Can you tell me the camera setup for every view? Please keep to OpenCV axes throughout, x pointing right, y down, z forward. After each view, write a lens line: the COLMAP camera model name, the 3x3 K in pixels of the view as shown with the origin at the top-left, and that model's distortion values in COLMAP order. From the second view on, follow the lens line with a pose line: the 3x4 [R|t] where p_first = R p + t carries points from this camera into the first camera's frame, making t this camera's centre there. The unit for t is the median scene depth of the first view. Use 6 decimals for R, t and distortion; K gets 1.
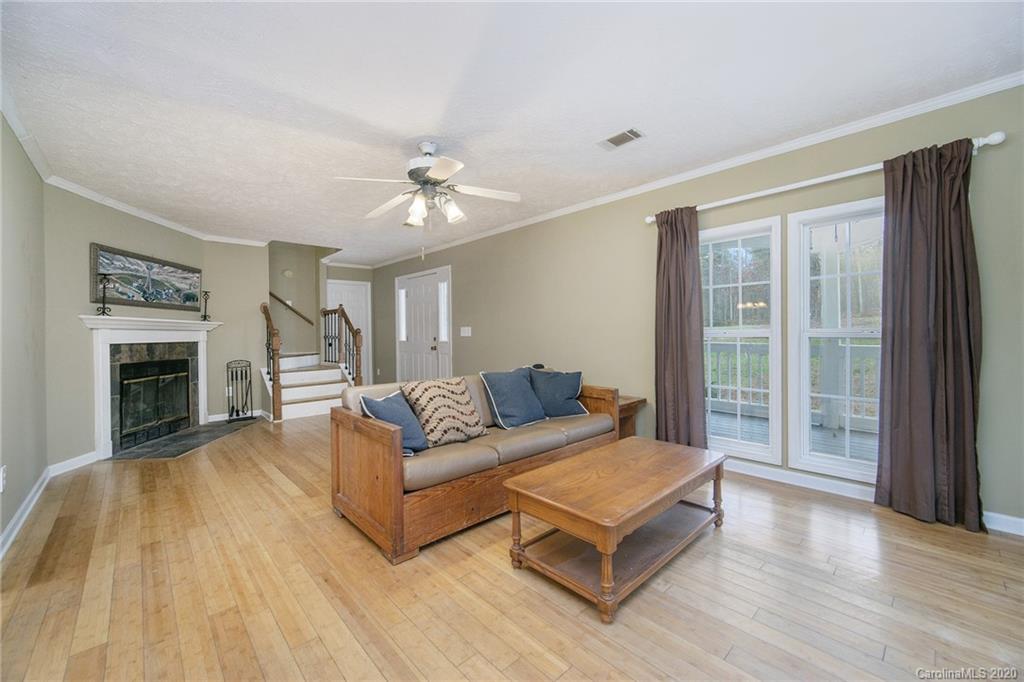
lens RADIAL K [[407.3, 0, 495.8], [0, 407.3, 331.8], [0, 0, 1]] dist [-0.000781, -0.000001]
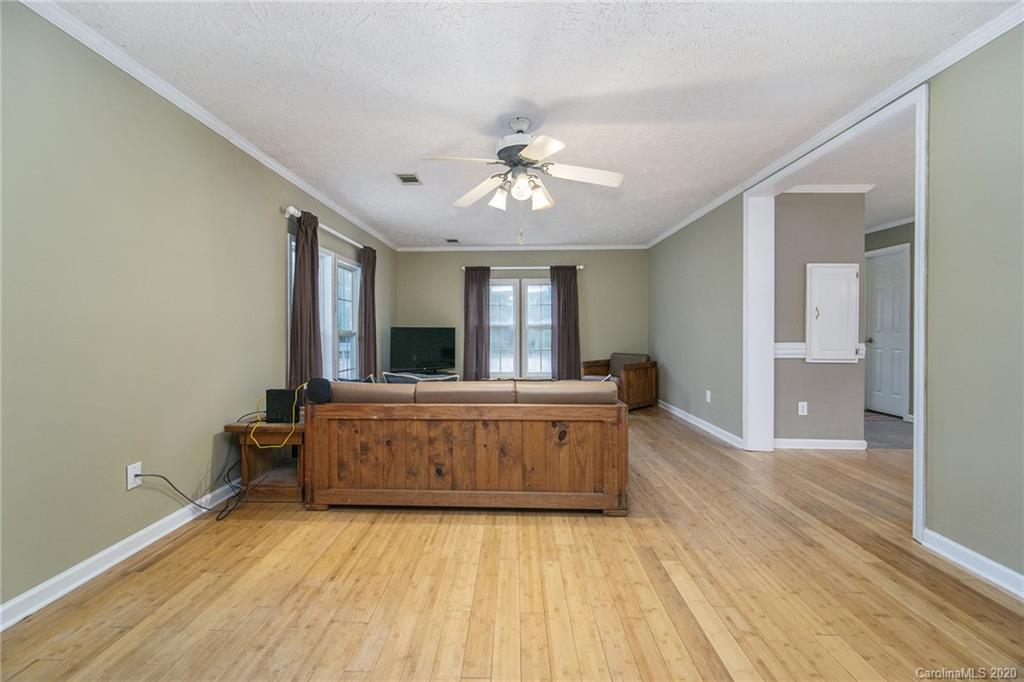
lens RADIAL K [[401.9, 0, 501.2], [0, 401.9, 336.5], [0, 0, 1]] dist [0.001402, 0.000235]
pose [[-0.728629, 0.003760, 0.684898, -0.533361], [0.016721, 0.999785, 0.012300, 0.004821], [-0.684704, 0.020414, -0.728535, 1.206934]]
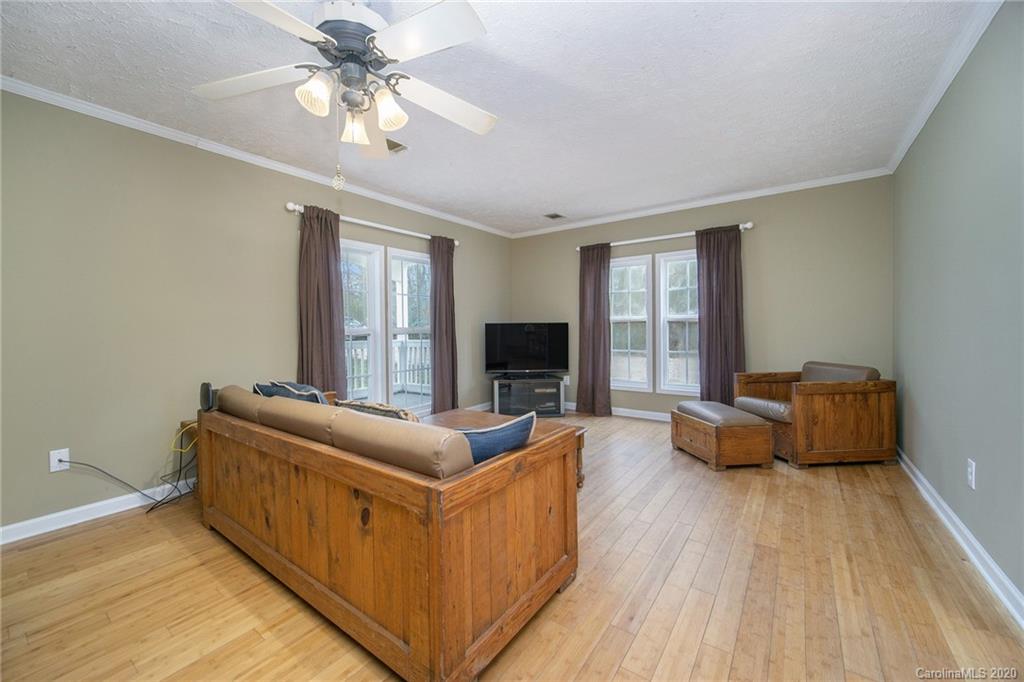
lens RADIAL K [[401.8, 0, 512.0], [0, 401.8, 341.0], [0, 0, 1]] dist [-0.001301, 0.000107]
pose [[-0.215680, -0.016766, 0.976320, -0.539103], [0.022004, 0.999515, 0.022025, 0.010809], [-0.976216, 0.026233, -0.215206, 0.654472]]
